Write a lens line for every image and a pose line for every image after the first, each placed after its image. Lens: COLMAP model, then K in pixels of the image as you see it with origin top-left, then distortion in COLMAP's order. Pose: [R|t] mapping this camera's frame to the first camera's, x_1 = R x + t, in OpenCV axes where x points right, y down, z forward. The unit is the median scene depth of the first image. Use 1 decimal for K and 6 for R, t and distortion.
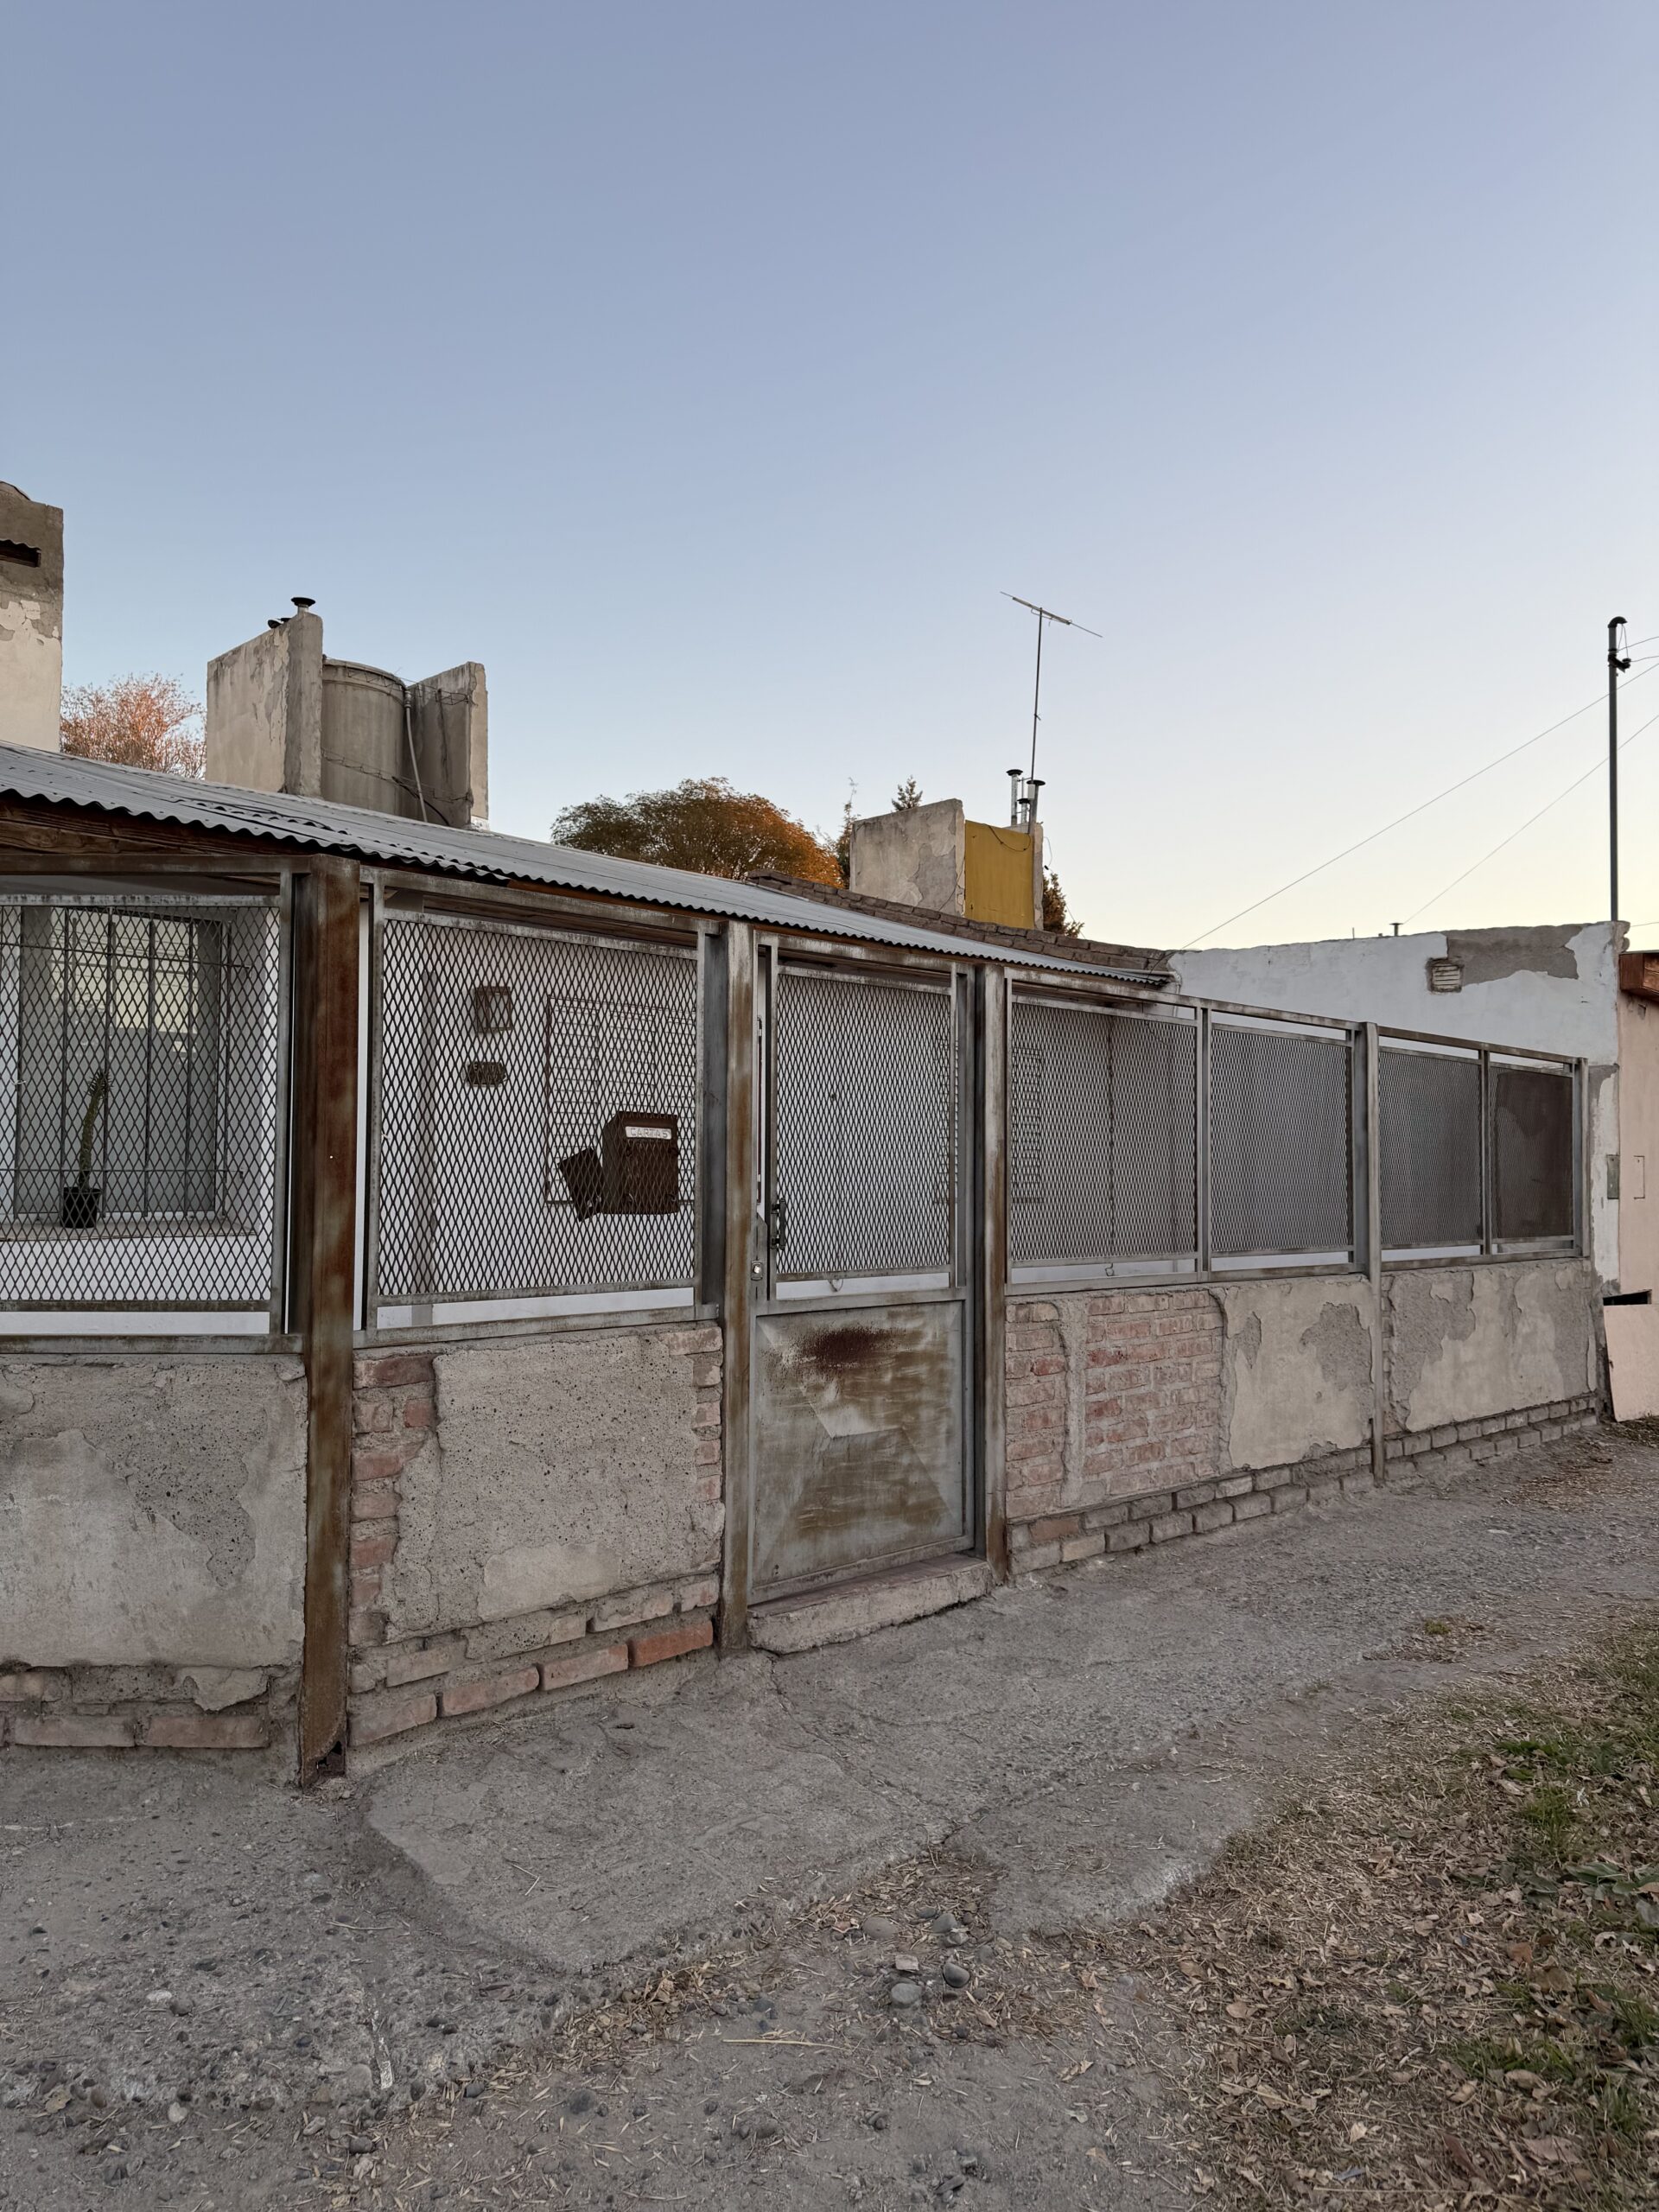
lens RADIAL K [[1553.7, 0, 840.5], [0, 1553.7, 1111.6], [0, 0, 1]] dist [0.067583, -0.070552]
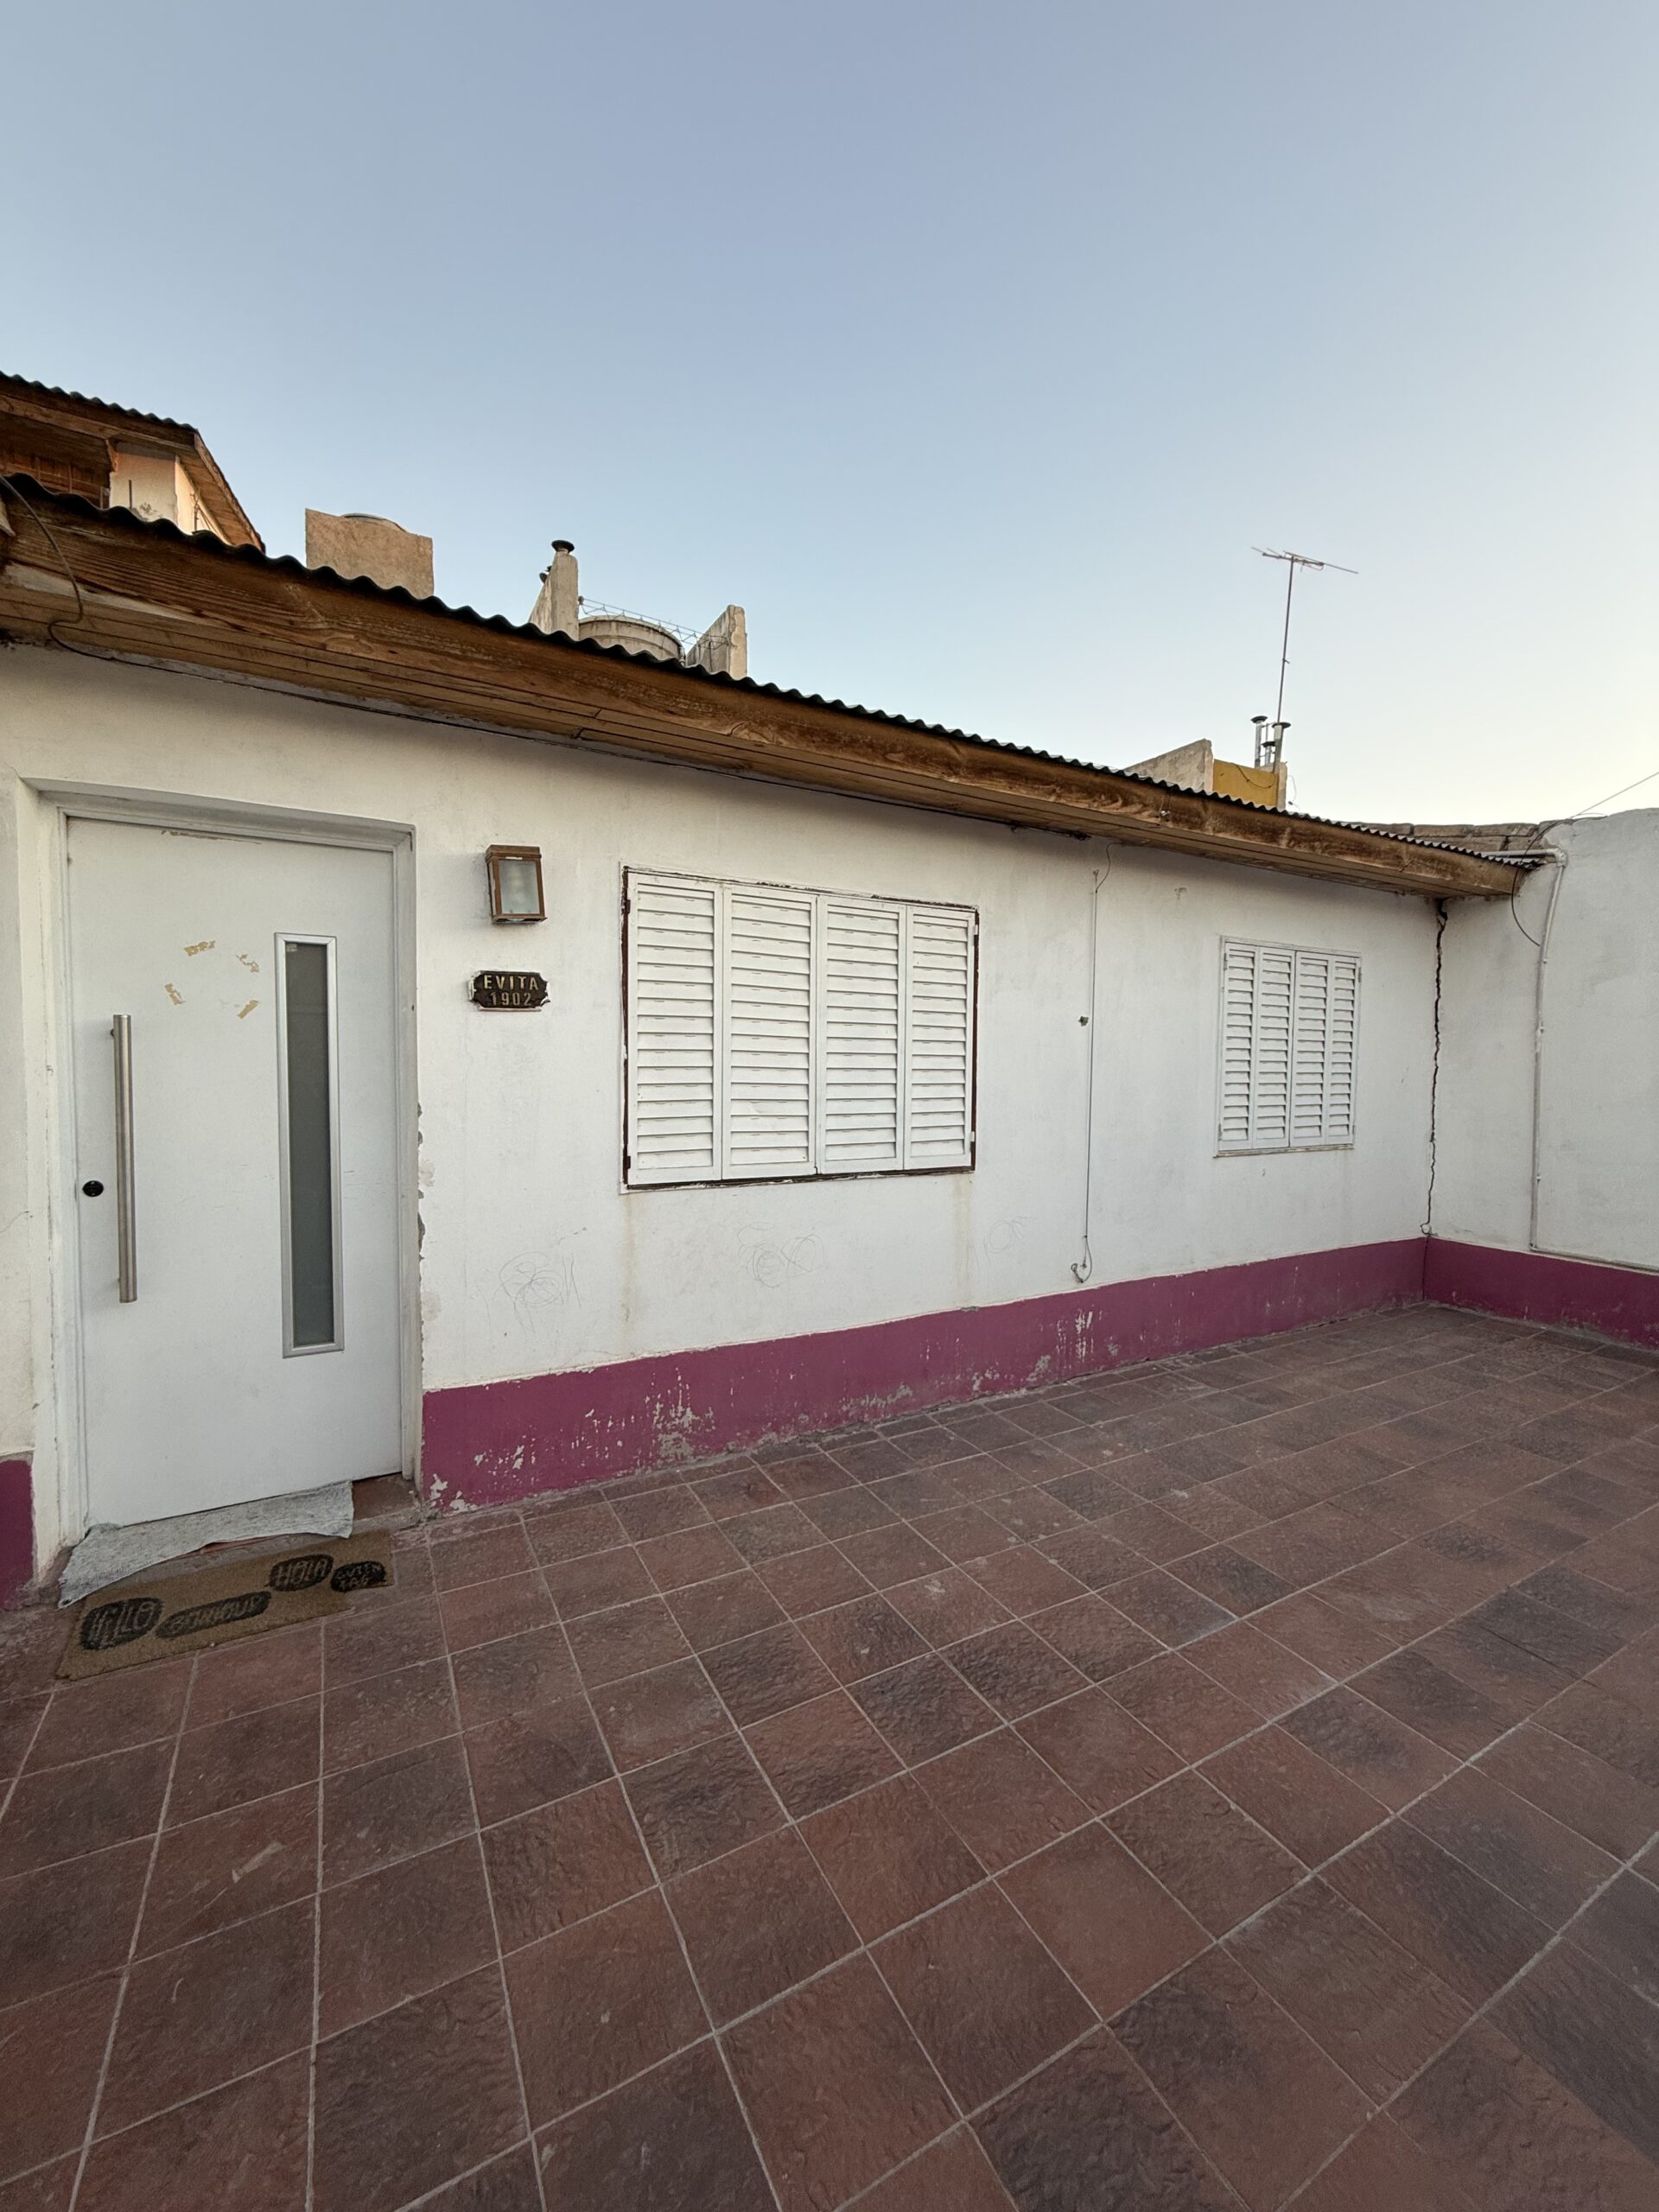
lens RADIAL K [[877.4, 0, 831.2], [0, 877.4, 1097.7], [0, 0, 1]] dist [0.000677, -0.000280]
pose [[0.960460, 0.017778, -0.277850, -0.005719], [0.005306, 0.996609, 0.082107, -0.017179], [0.278368, -0.080335, 0.957109, 1.253098]]
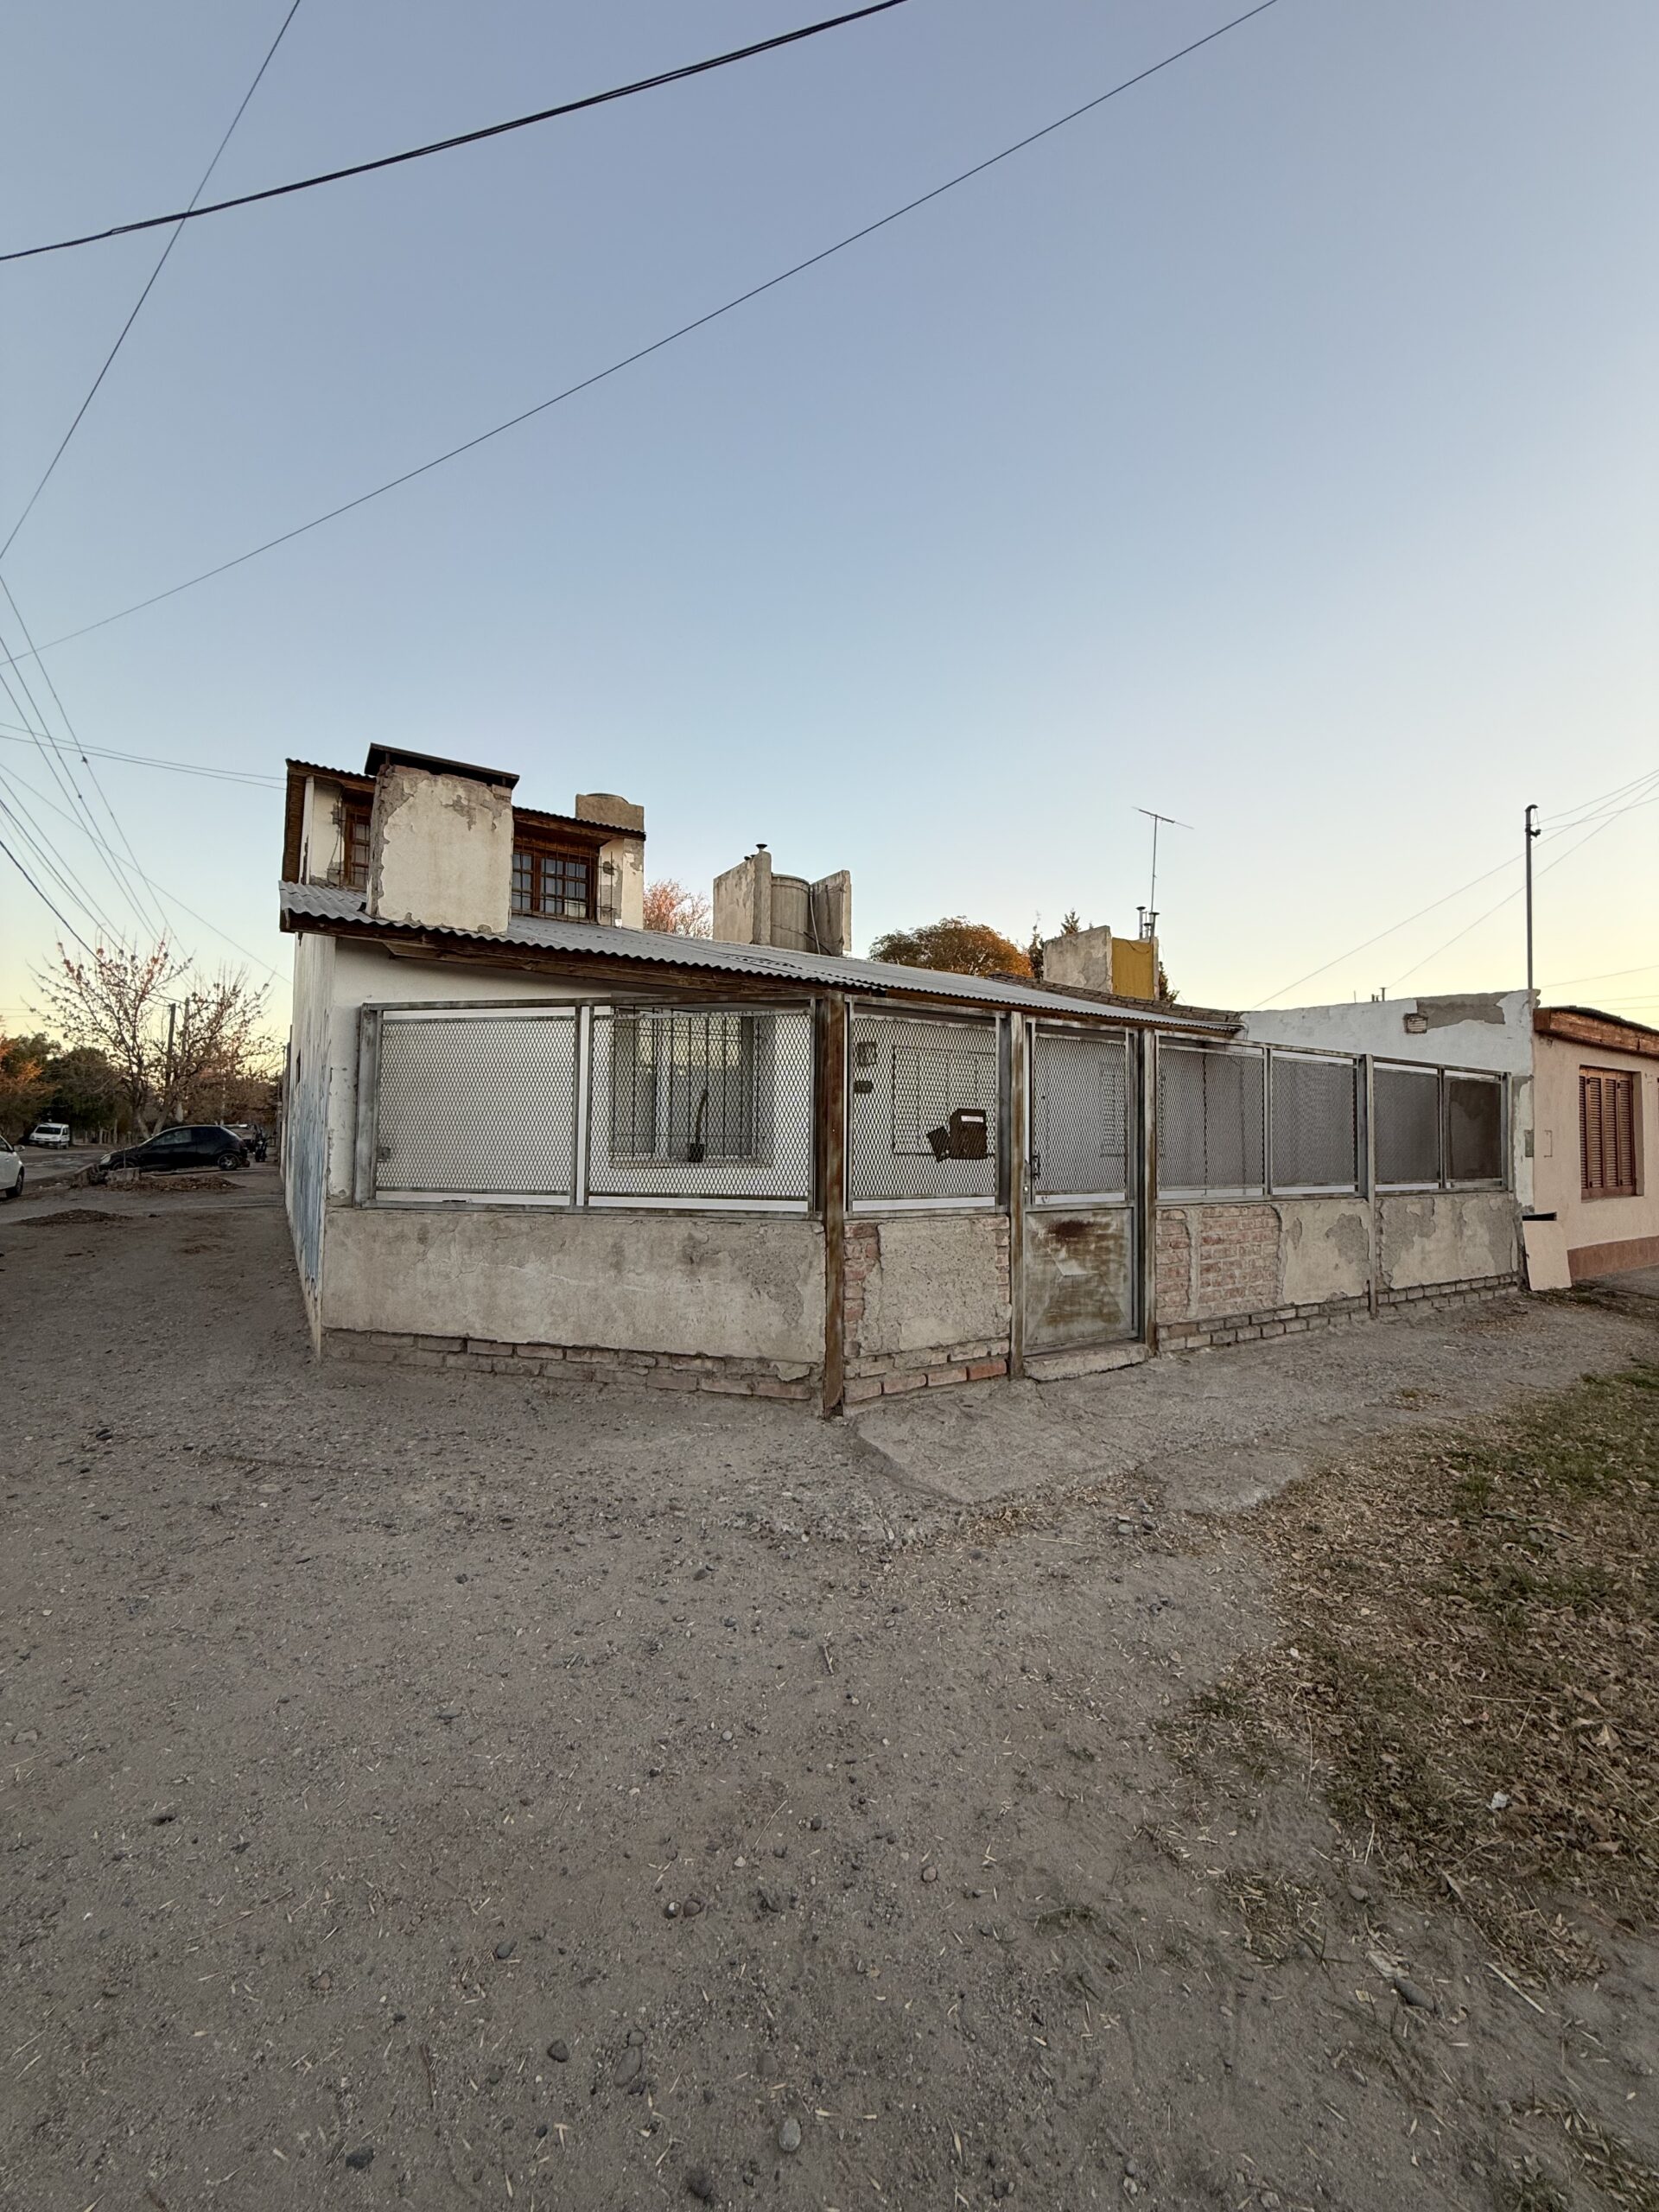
lens RADIAL K [[877.4, 0, 825.8], [0, 877.4, 1107.9], [0, 0, 1]] dist [0.000677, -0.000280]
pose [[0.974778, -0.002179, -0.223168, -0.053325], [0.003336, 0.999983, 0.004804, -0.006141], [0.223154, -0.005427, 0.974768, -0.141676]]
